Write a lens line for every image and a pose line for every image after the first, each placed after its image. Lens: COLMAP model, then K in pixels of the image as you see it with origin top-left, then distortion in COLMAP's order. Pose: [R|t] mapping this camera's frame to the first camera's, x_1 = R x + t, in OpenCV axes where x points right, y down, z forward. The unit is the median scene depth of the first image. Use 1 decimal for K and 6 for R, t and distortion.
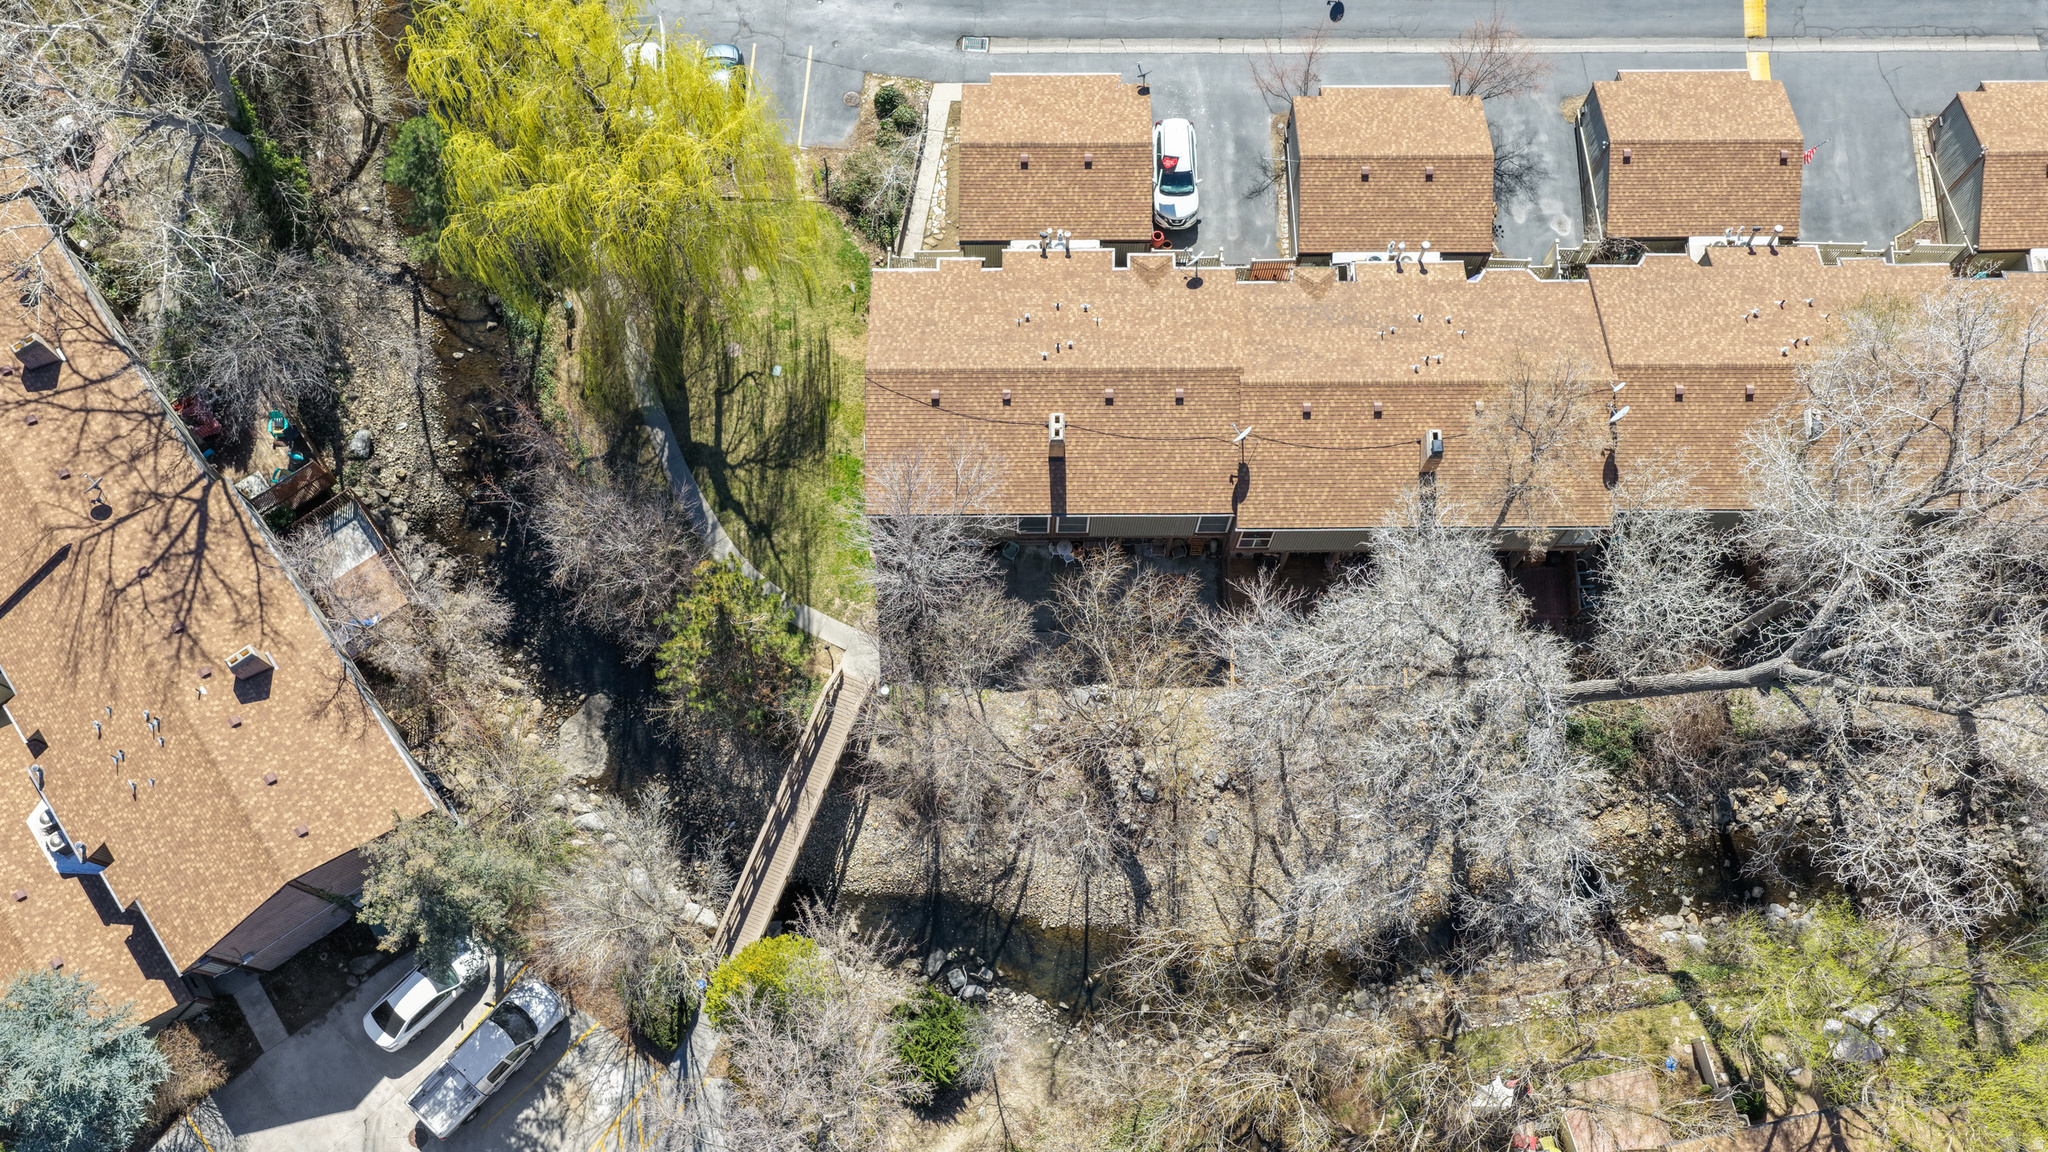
lens RADIAL K [[1542.4, 0, 1024.0], [0, 1542.4, 576.0], [0, 0, 1]] dist [-0.005131, -0.003801]
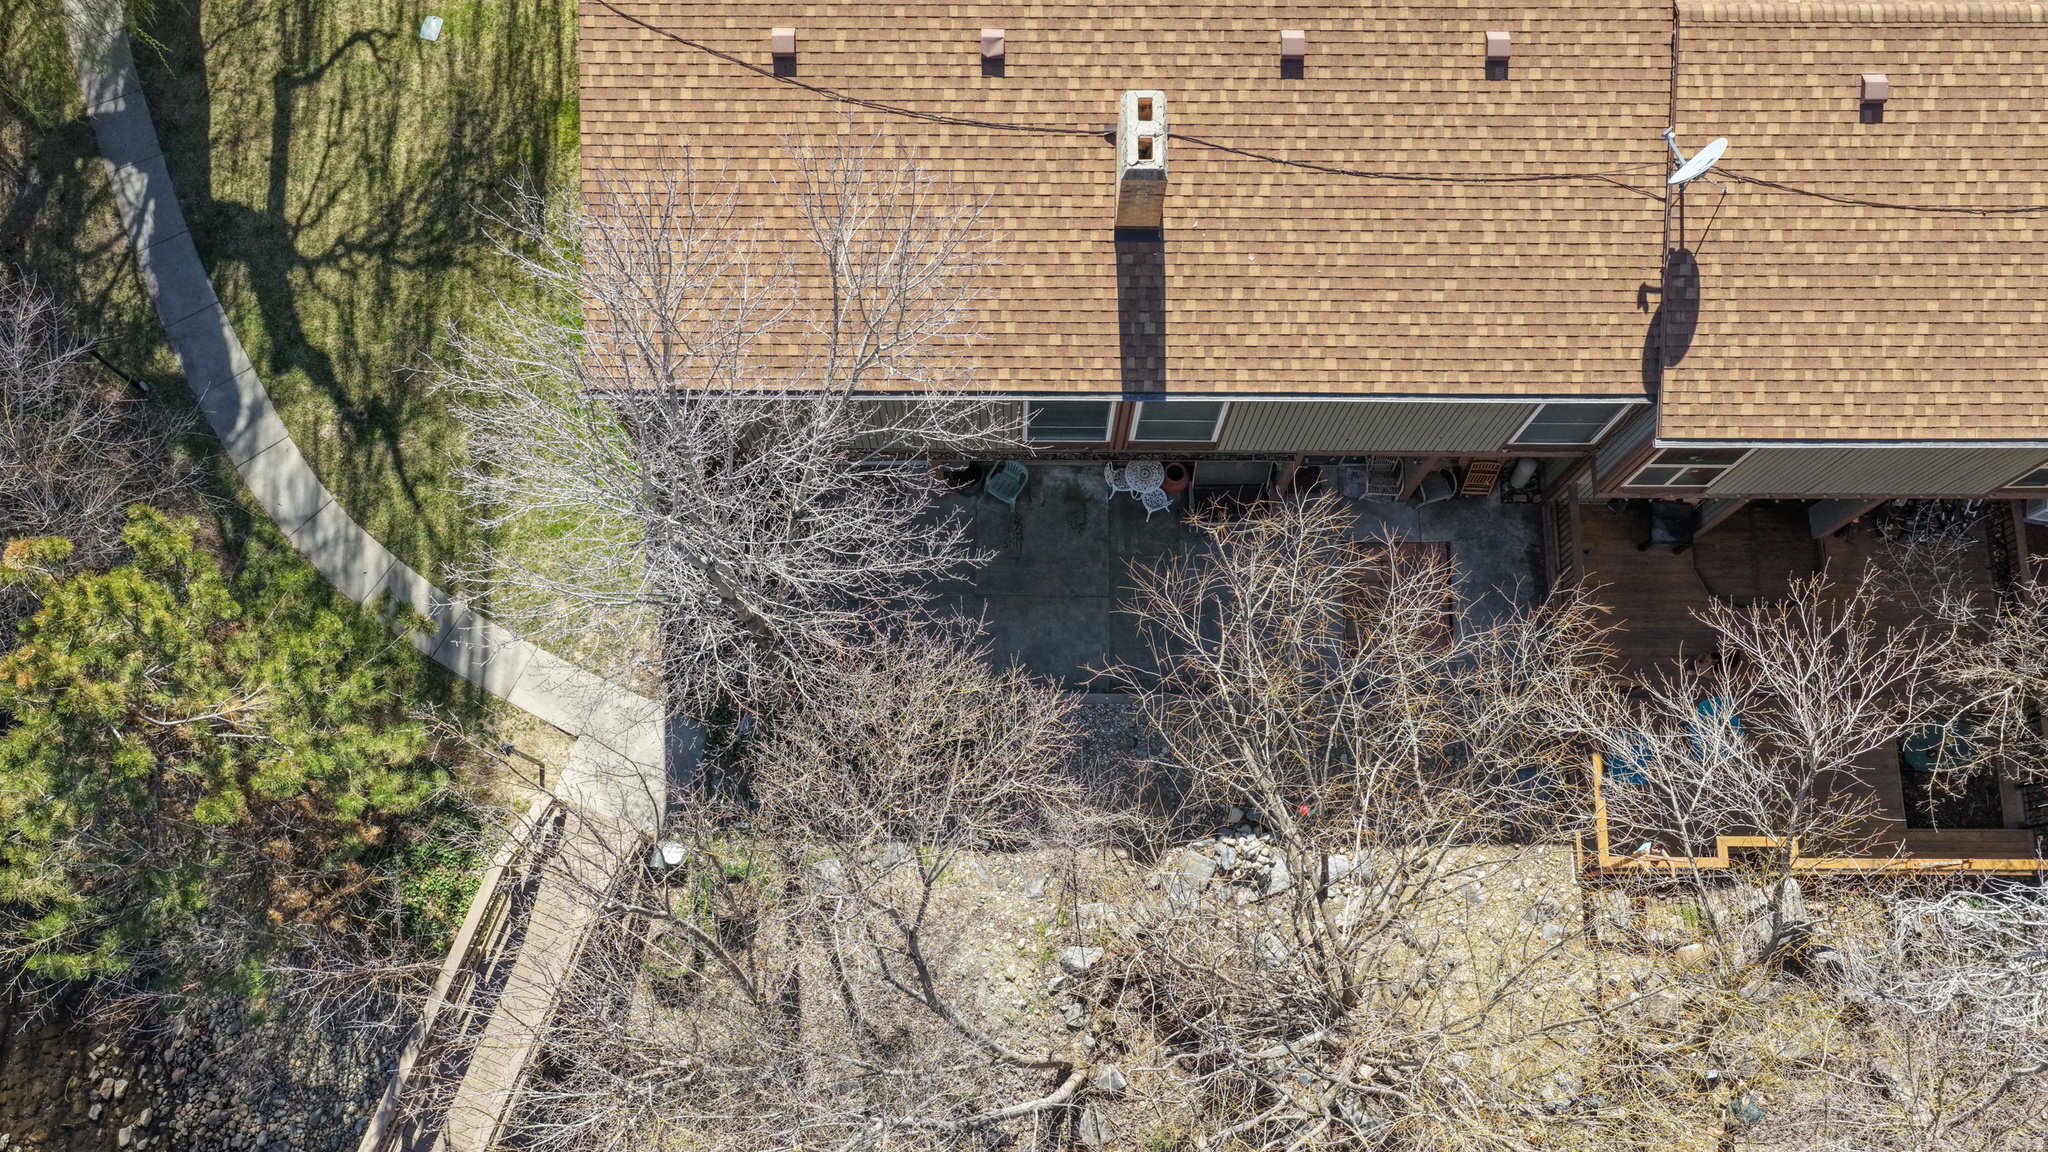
lens RADIAL K [[1705.9, 0, 1190.8], [0, 1705.9, 544.6], [0, 0, 1]] dist [0.001896, 0.003745]
pose [[0.995141, -0.002283, 0.098432, -0.004428], [-0.003900, 0.998032, 0.062580, -0.026753], [-0.098381, -0.062660, 0.993174, 0.544570]]
